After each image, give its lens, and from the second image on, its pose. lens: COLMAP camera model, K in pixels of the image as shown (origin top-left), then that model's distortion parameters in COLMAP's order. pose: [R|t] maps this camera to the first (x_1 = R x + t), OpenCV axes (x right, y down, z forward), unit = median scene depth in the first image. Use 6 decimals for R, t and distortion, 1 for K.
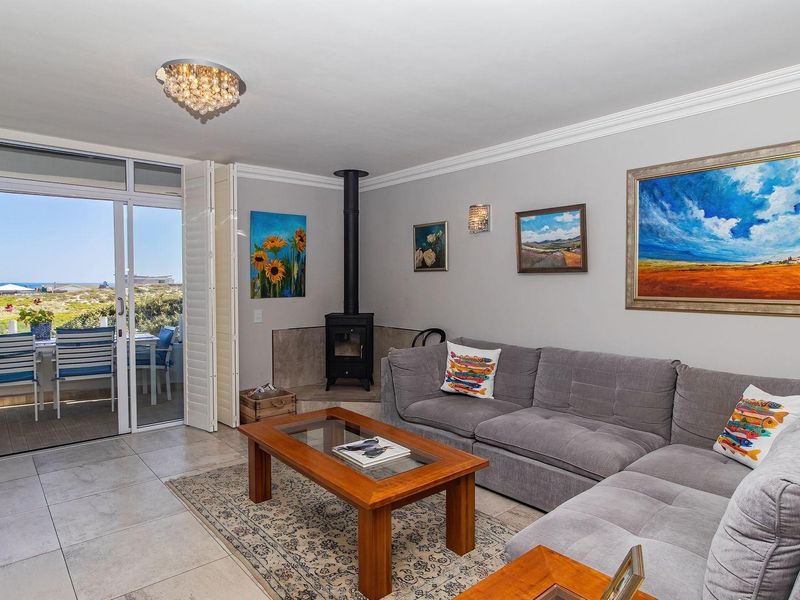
lens RADIAL K [[493.1, 0, 401.8], [0, 493.1, 295.9], [0, 0, 1]] dist [0.005310, -0.001530]
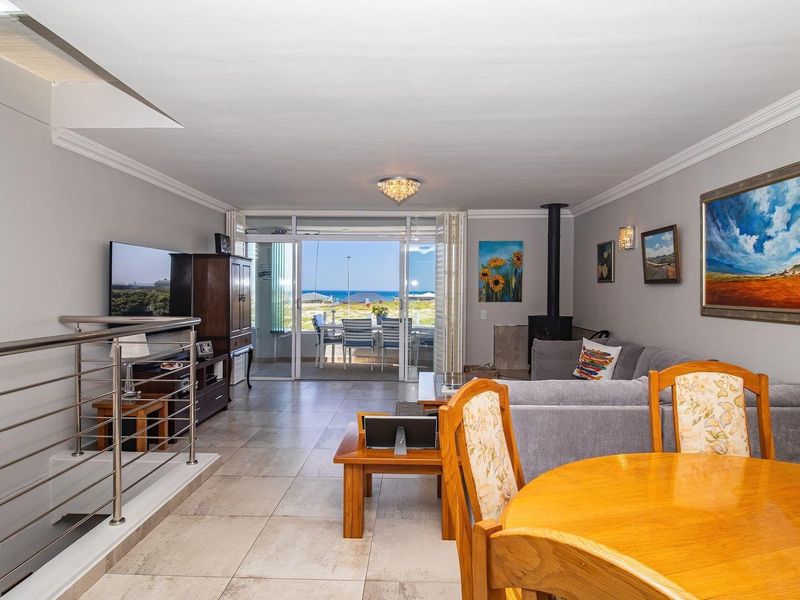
lens RADIAL K [[493.1, 0, 398.1], [0, 493.1, 296.6], [0, 0, 1]] dist [0.005310, -0.001530]
pose [[0.739633, 0.014642, -0.672851, 0.619739], [-0.027485, 0.999586, -0.008461, 0.010293], [0.672449, 0.024752, 0.739730, -0.275512]]
